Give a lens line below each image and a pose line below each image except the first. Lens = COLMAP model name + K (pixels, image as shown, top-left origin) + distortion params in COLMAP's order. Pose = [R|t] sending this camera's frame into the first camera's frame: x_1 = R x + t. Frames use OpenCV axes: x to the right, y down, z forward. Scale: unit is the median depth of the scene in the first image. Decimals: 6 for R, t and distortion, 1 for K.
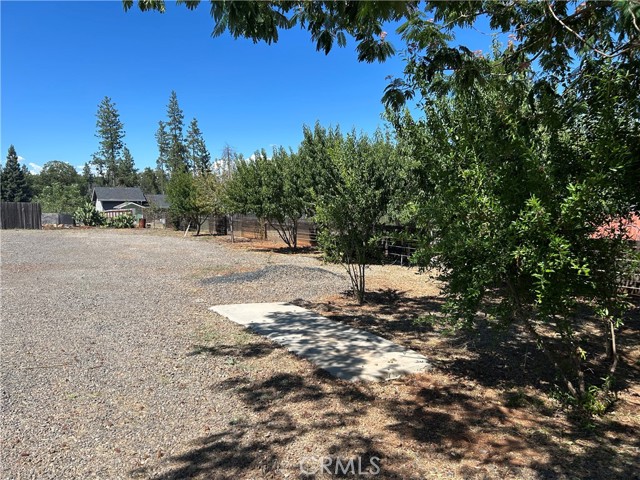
lens RADIAL K [[487.4, 0, 323.8], [0, 487.4, 239.3], [0, 0, 1]] dist [0.038639, -0.041064]
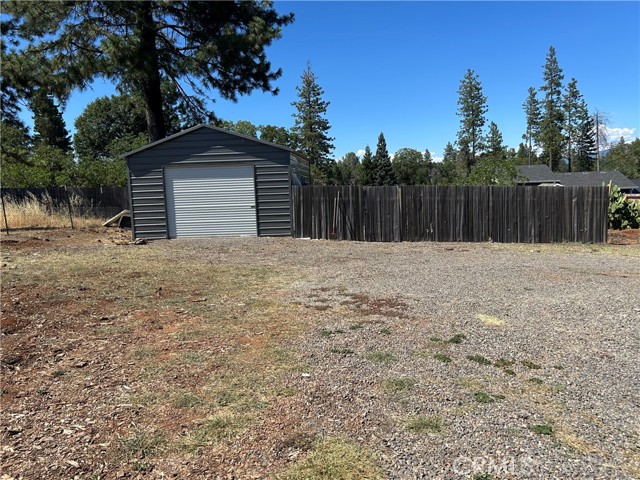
lens RADIAL K [[487.4, 0, 326.7], [0, 487.4, 242.6], [0, 0, 1]] dist [0.038639, -0.041064]
pose [[0.810373, 0.034375, -0.584905, -0.118814], [-0.010328, 0.998960, 0.044400, -0.008845], [0.585824, -0.029940, 0.809885, 0.106499]]
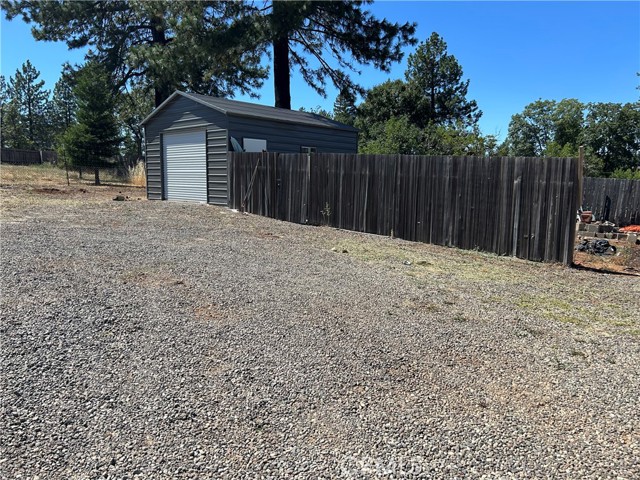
lens RADIAL K [[487.4, 0, 321.9], [0, 487.4, 245.1], [0, 0, 1]] dist [0.038639, -0.041064]
pose [[0.236901, 0.131132, -0.962643, -0.083781], [-0.092538, 0.989390, 0.112002, -0.010680], [0.967117, 0.062547, 0.246522, 0.187546]]
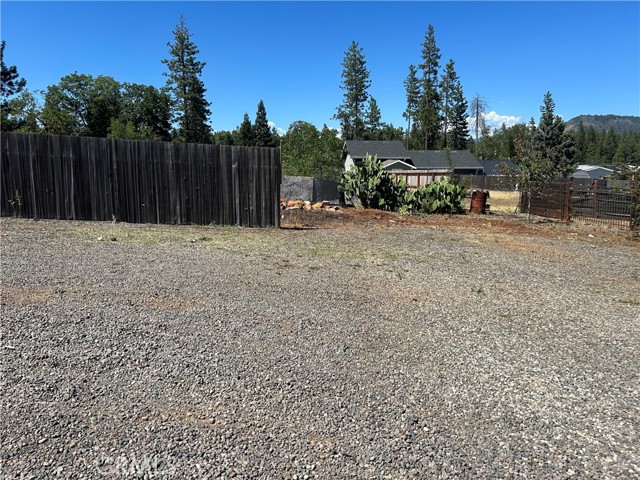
lens RADIAL K [[487.4, 0, 320.2], [0, 487.4, 238.7], [0, 0, 1]] dist [0.038639, -0.041064]
pose [[0.899795, 0.077127, -0.429442, -0.092578], [-0.044382, 0.995326, 0.085766, -0.009753], [0.434050, -0.058112, 0.899013, 0.162527]]
